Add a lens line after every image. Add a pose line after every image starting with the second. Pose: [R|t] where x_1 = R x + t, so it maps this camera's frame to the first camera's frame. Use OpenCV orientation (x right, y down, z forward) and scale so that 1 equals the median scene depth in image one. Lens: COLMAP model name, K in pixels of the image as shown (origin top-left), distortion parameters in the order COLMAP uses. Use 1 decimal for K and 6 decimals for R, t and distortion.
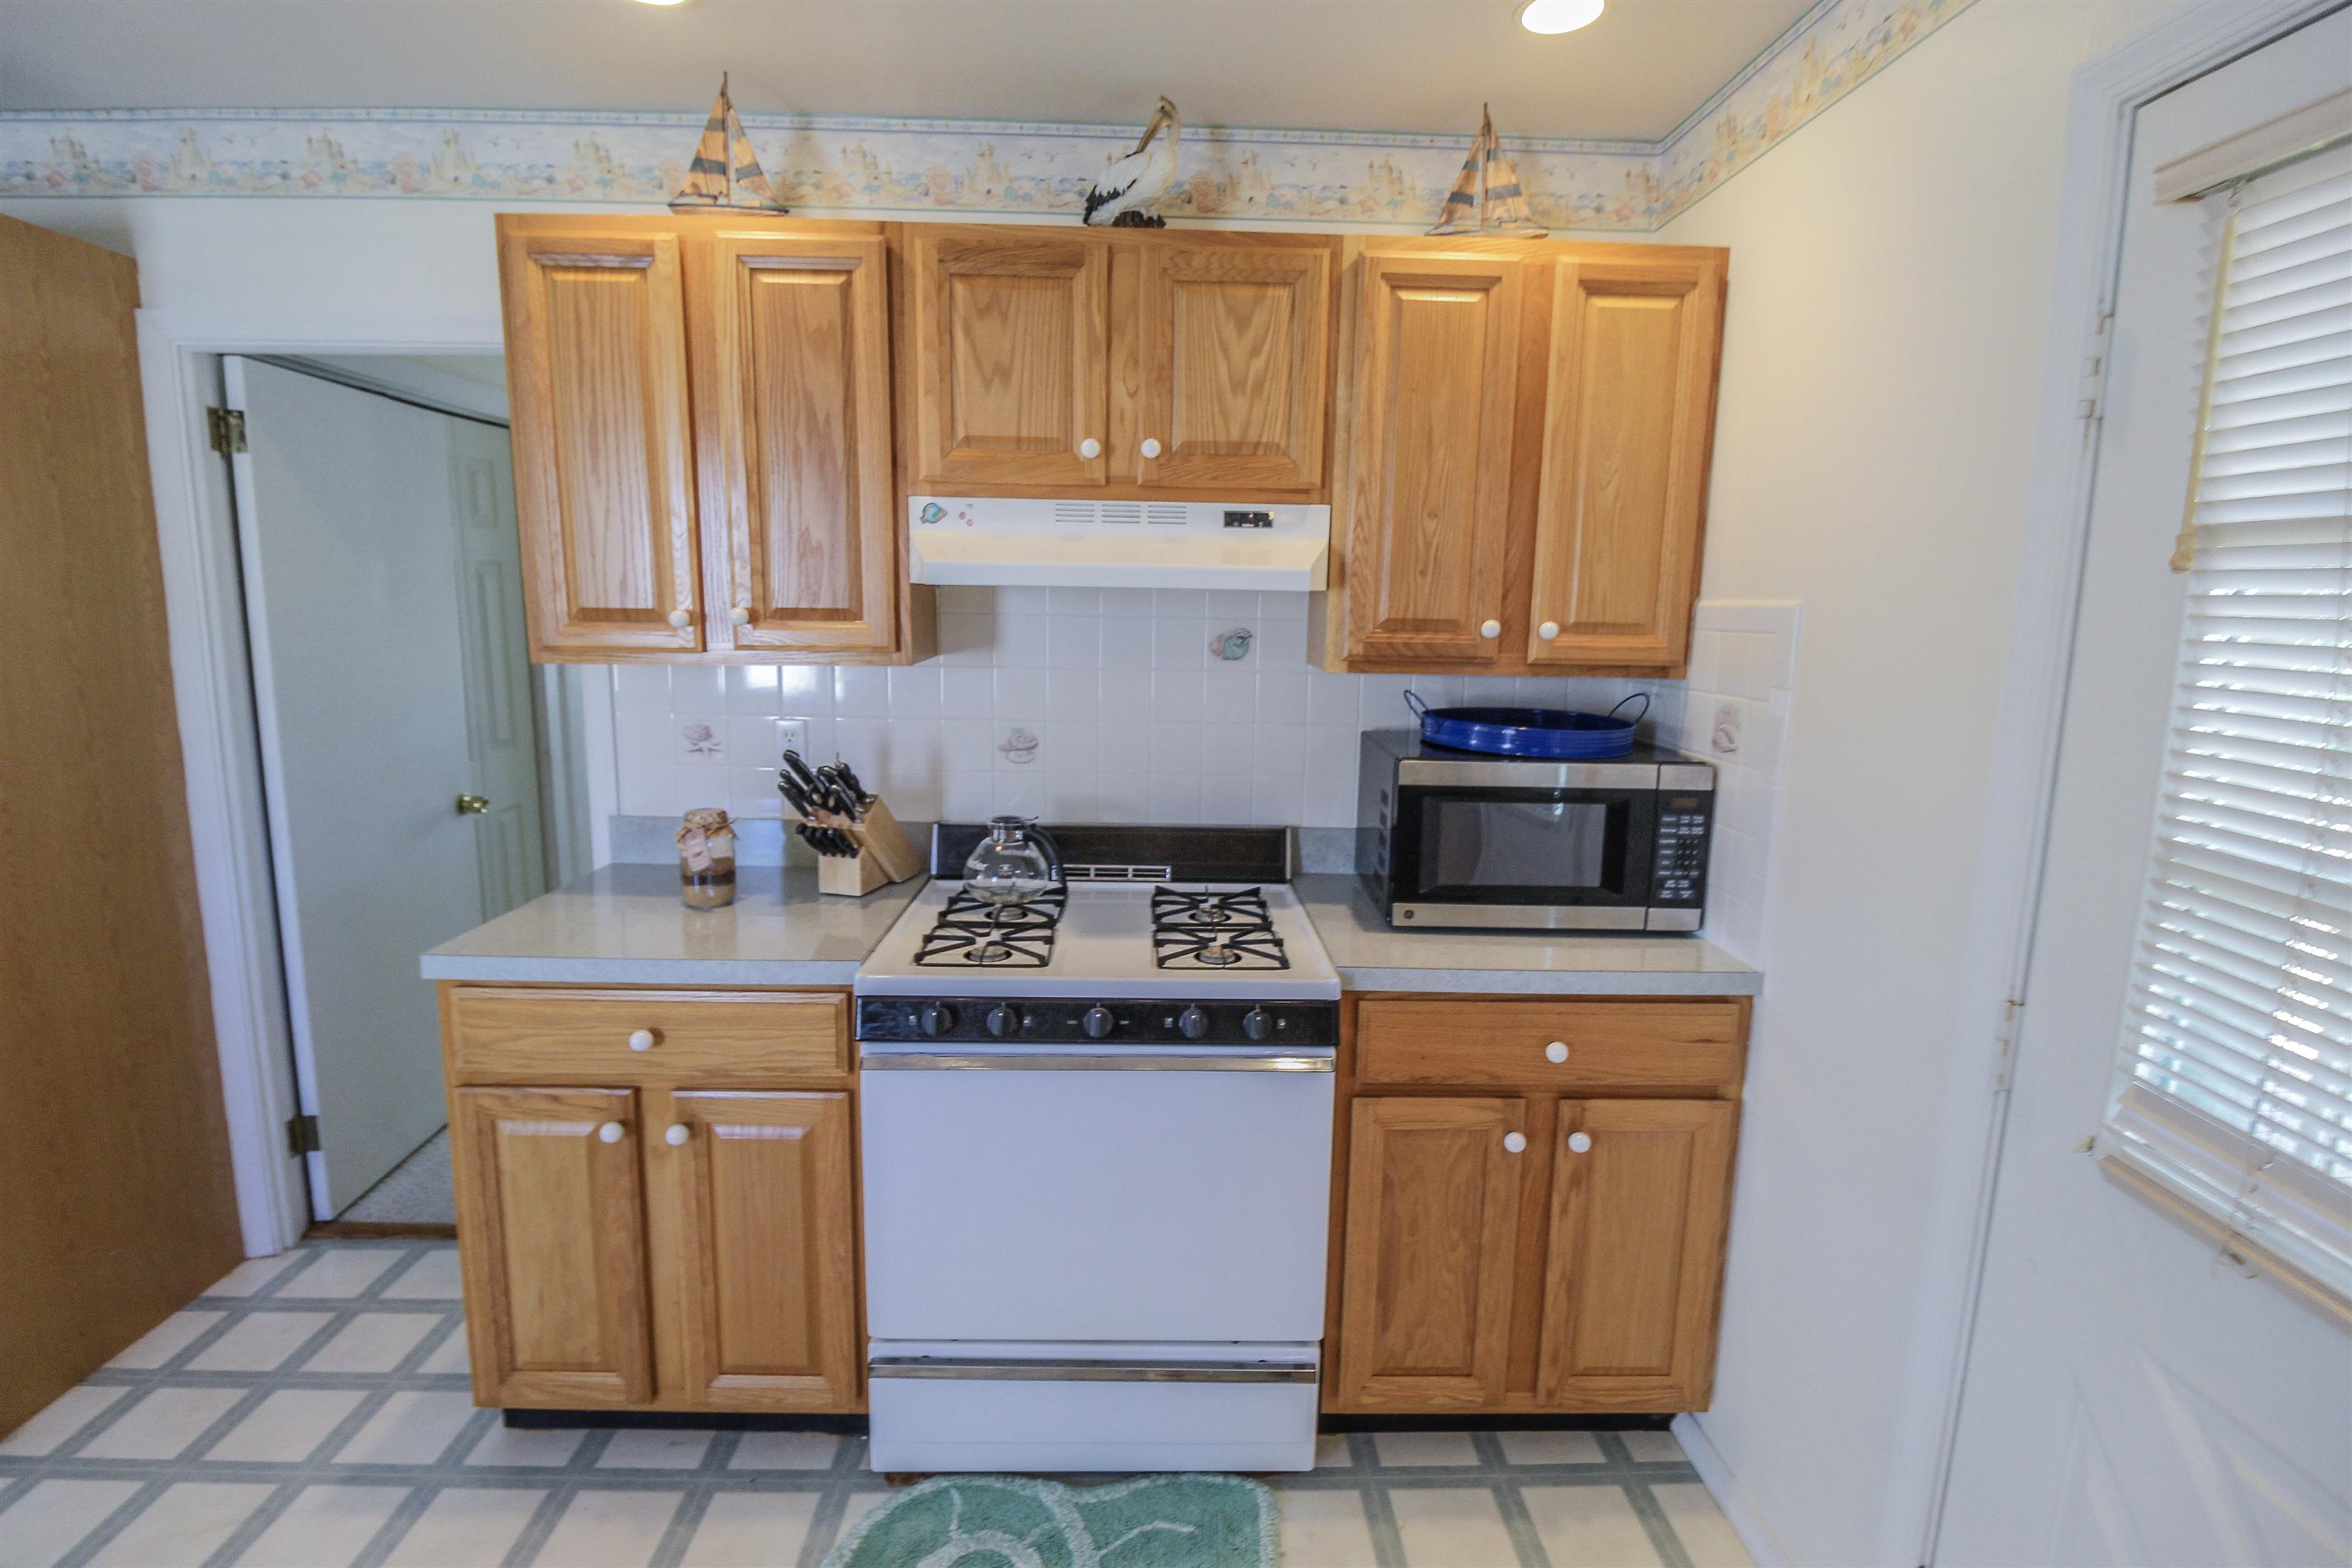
lens RADIAL K [[1082.5, 0, 1160.5], [0, 1082.5, 769.4], [0, 0, 1]] dist [-0.004077, -0.011328]
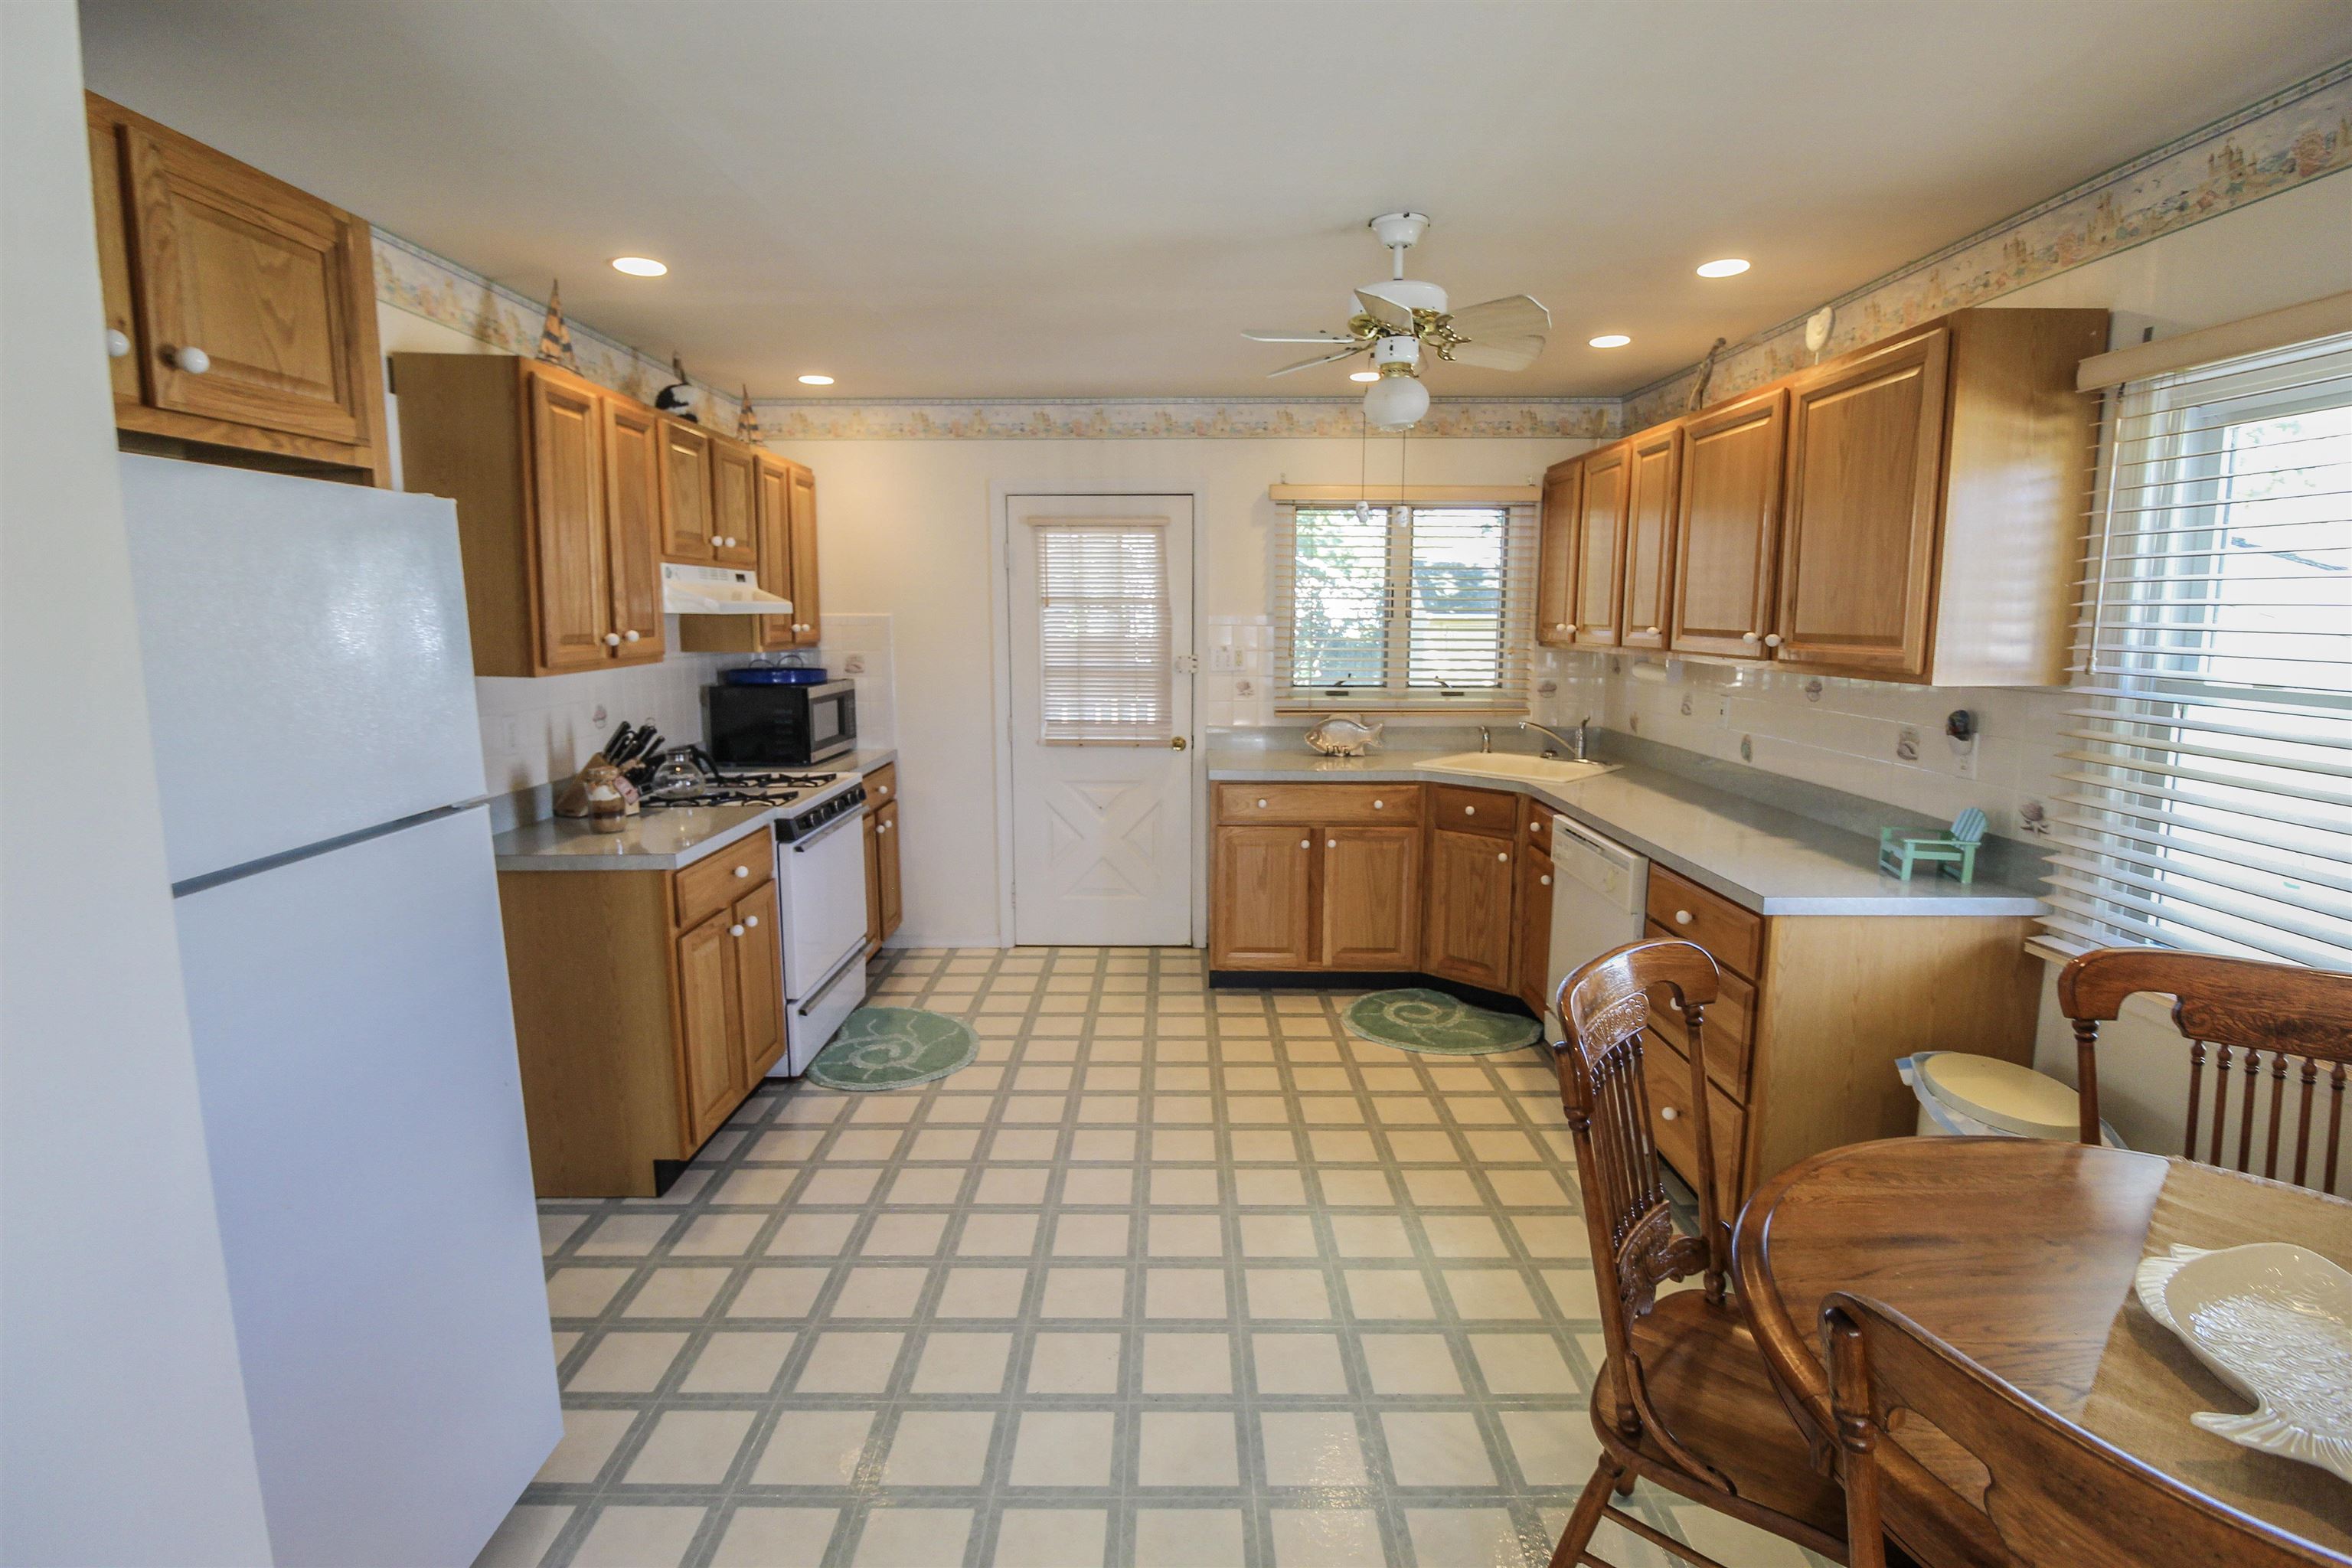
lens RADIAL K [[1082.5, 0, 1175.8], [0, 1082.5, 768.5], [0, 0, 1]] dist [-0.004077, -0.011328]
pose [[0.029429, -0.162678, 0.986240, -1.865902], [0.151119, 0.976050, 0.156488, -0.074876], [-0.988077, 0.144435, 0.053308, 0.141331]]
